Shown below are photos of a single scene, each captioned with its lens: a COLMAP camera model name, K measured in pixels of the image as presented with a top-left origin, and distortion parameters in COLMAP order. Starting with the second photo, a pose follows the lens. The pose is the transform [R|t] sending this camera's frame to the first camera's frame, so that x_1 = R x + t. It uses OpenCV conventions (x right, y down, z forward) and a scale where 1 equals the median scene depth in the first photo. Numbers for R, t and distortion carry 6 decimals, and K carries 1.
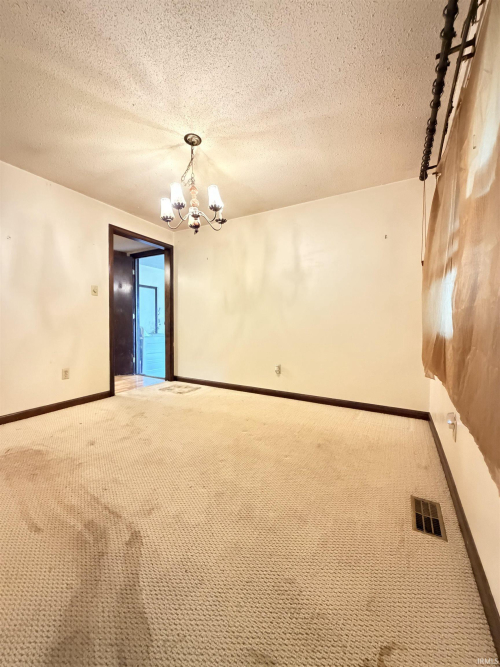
lens RADIAL K [[267.1, 0, 251.1], [0, 267.1, 336.0], [0, 0, 1]] dist [-0.002312, 0.000254]
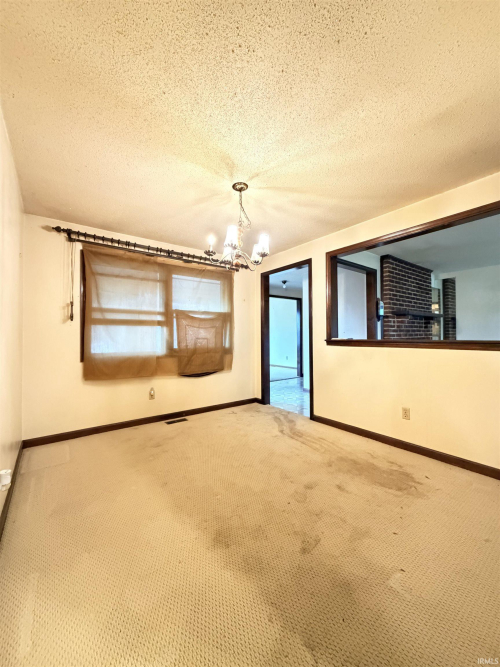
lens RADIAL K [[267.1, 0, 249.7], [0, 267.1, 333.5], [0, 0, 1]] dist [-0.002312, 0.000254]
pose [[-0.917498, -0.006679, 0.397683, -0.708009], [0.017106, 0.998271, 0.056231, -0.217092], [-0.397371, 0.058395, -0.915798, 2.068060]]
